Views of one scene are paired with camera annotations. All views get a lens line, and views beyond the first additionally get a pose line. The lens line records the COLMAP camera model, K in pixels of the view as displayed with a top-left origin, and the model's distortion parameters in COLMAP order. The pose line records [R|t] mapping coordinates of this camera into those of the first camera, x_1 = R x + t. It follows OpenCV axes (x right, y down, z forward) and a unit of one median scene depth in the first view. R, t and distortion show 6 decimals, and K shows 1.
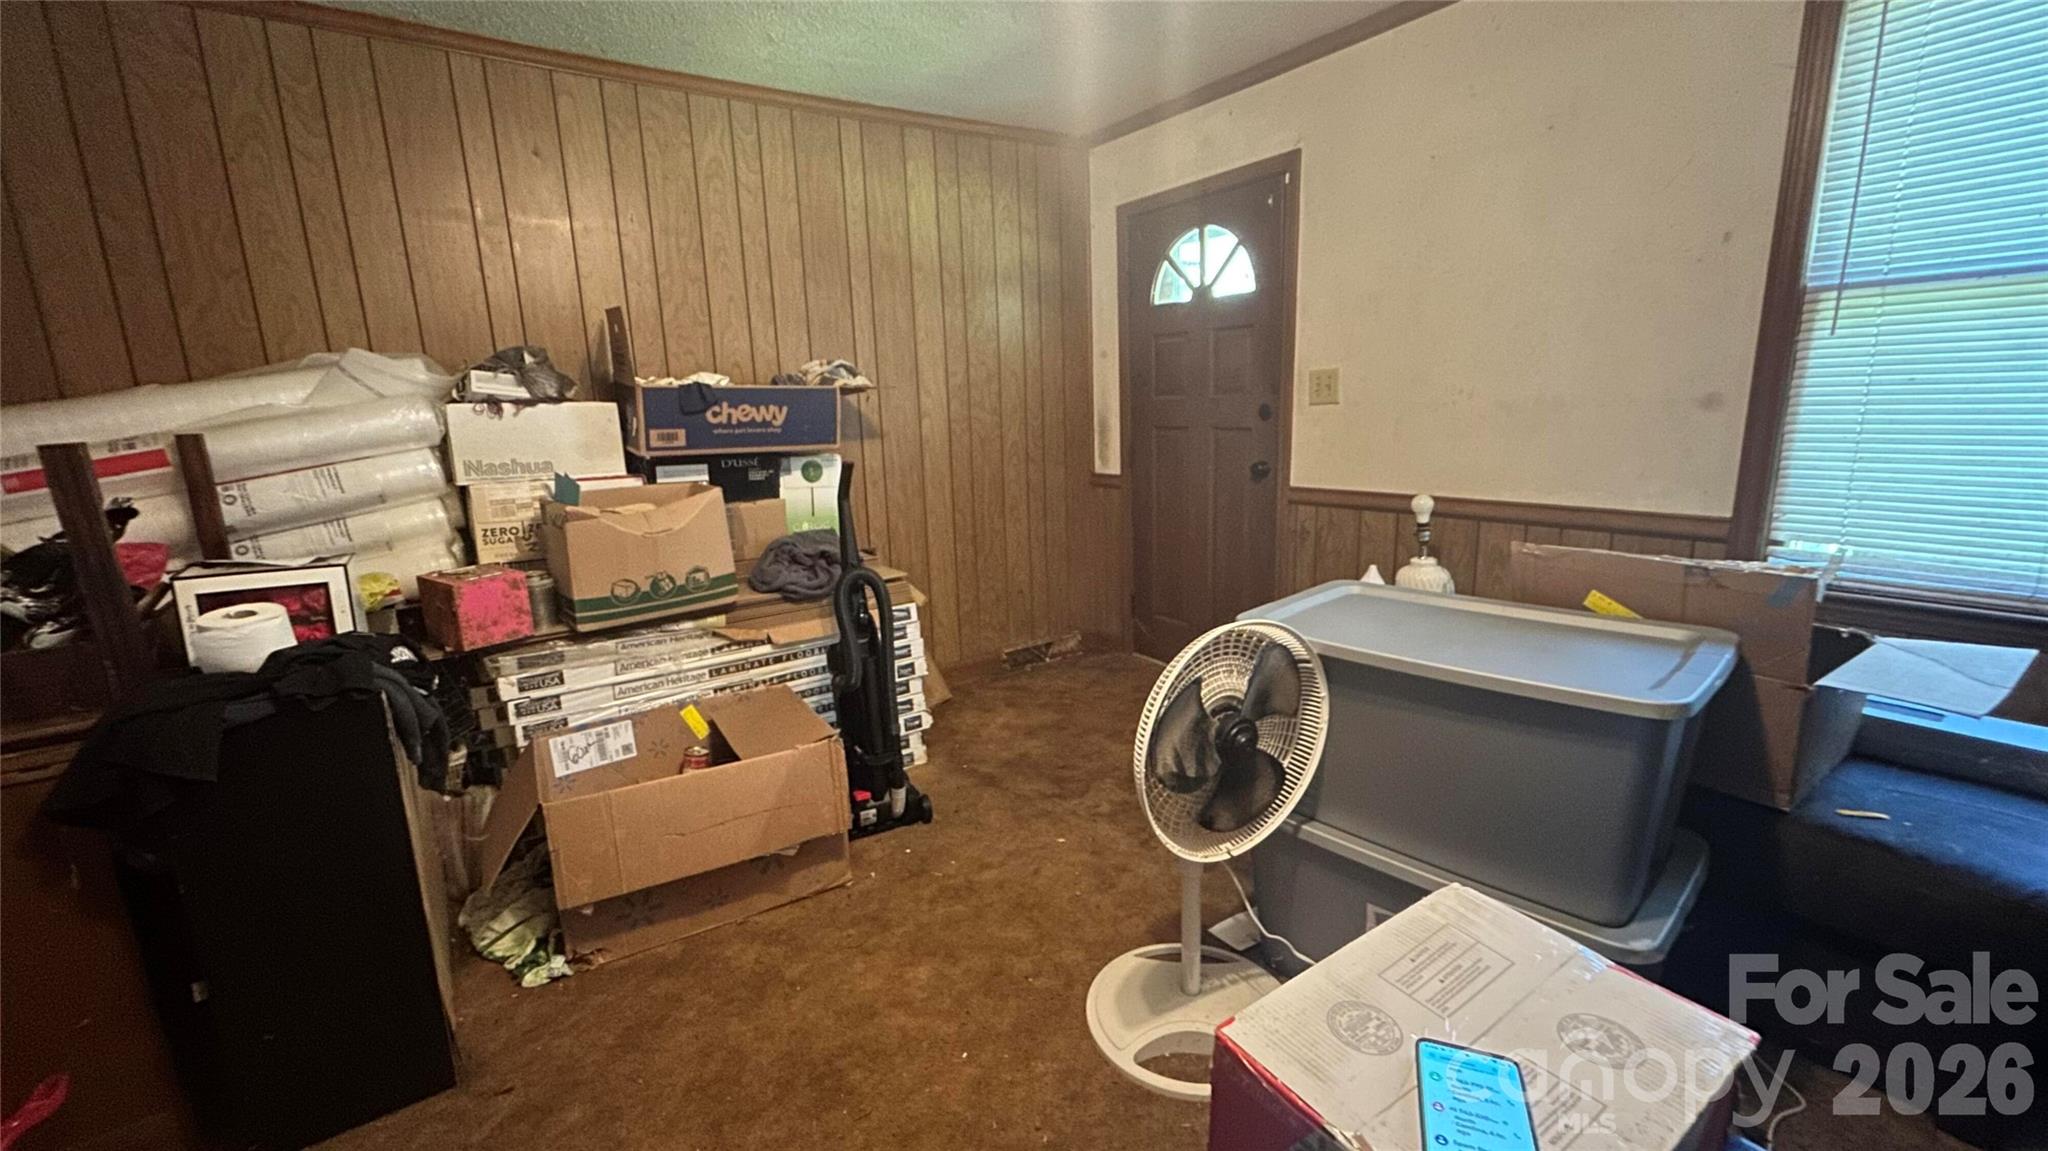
lens RADIAL K [[833.2, 0, 1023.9], [0, 833.2, 571.0], [0, 0, 1]] dist [-0.006001, 0.006613]
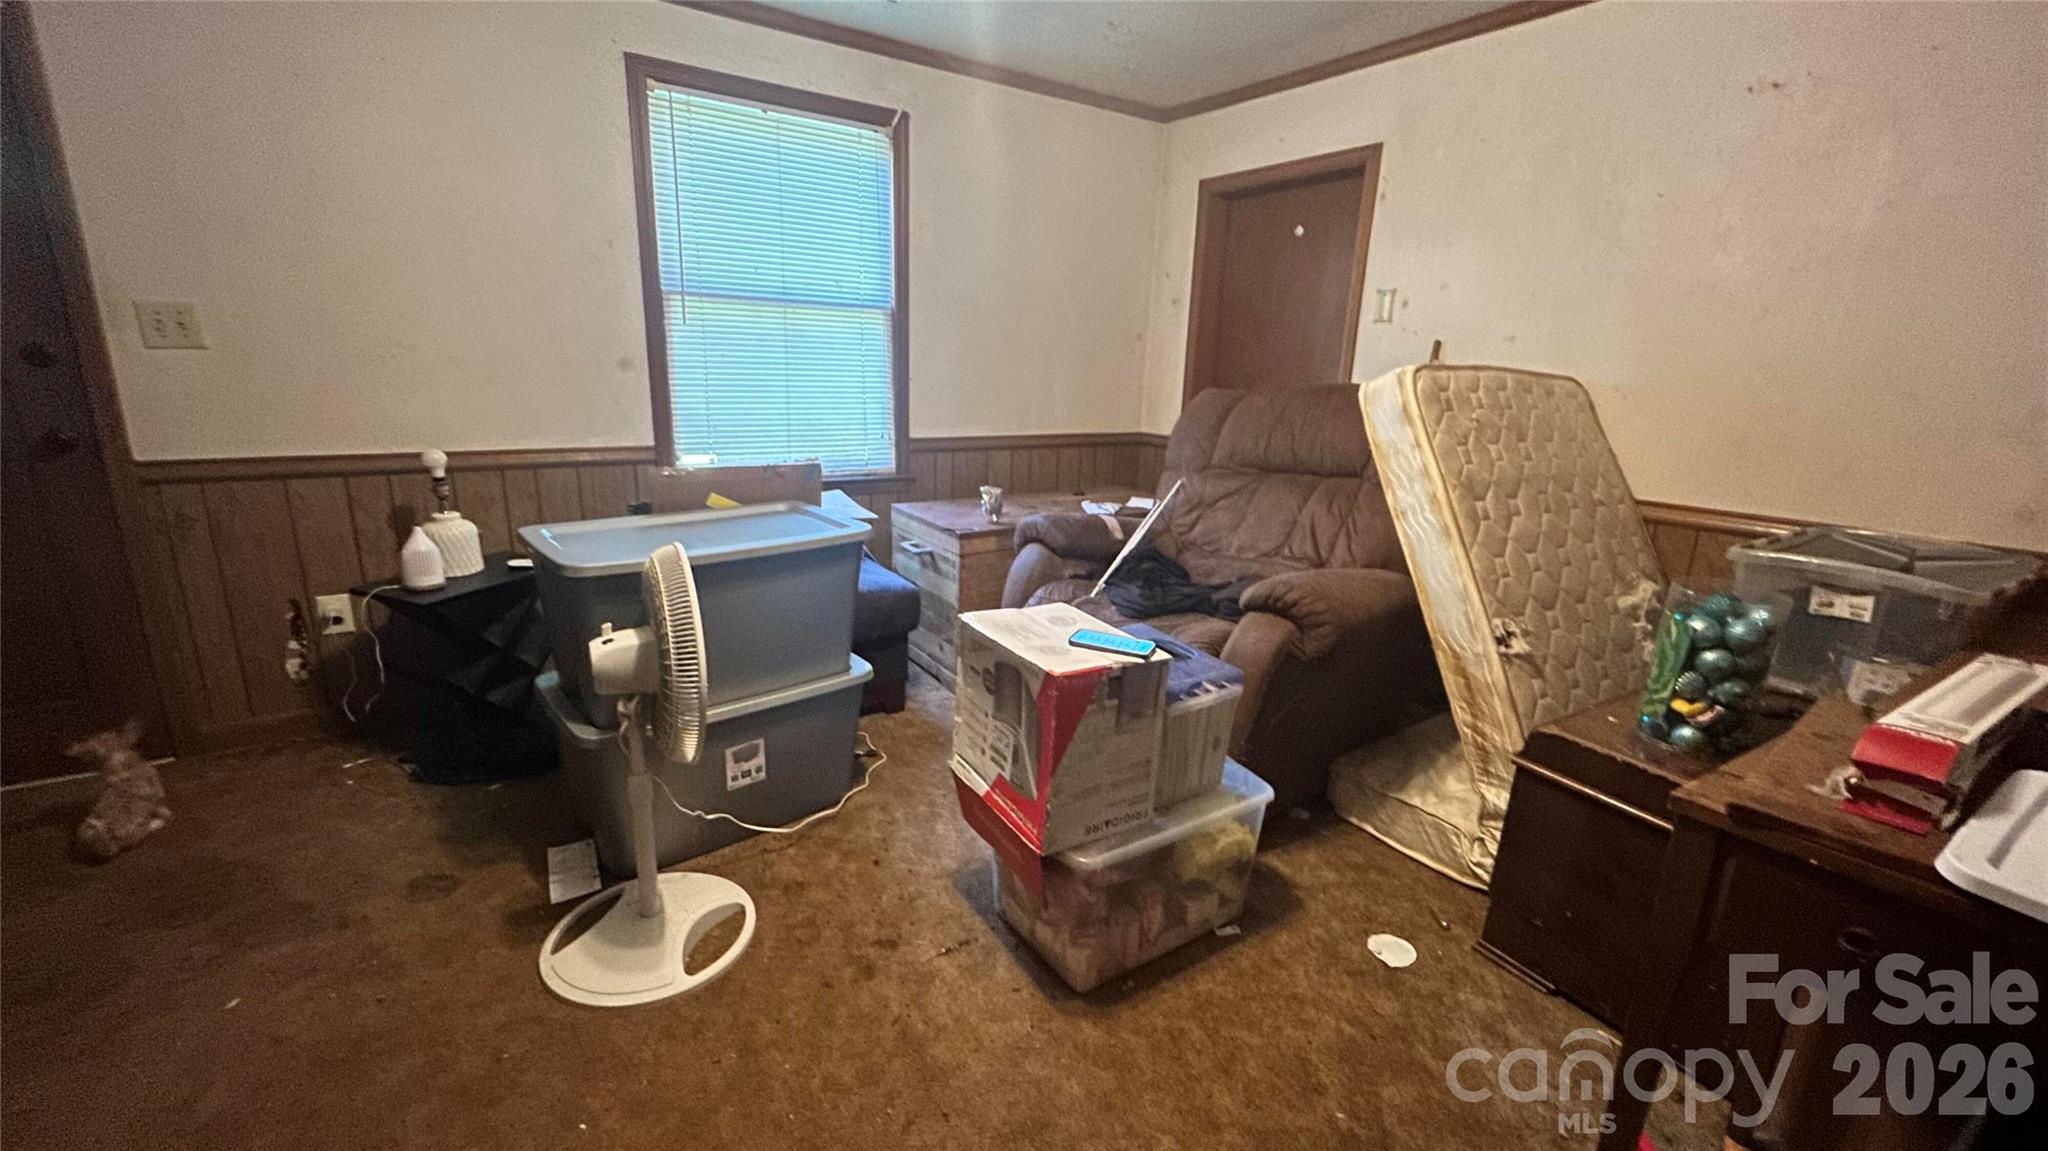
lens RADIAL K [[833.2, 0, 1023.9], [0, 833.2, 571.0], [0, 0, 1]] dist [-0.006001, 0.006613]
pose [[0.004084, -0.211559, 0.977357, -0.430758], [0.171511, 0.963030, 0.207741, -0.030888], [-0.985174, 0.166779, 0.040218, 0.243879]]
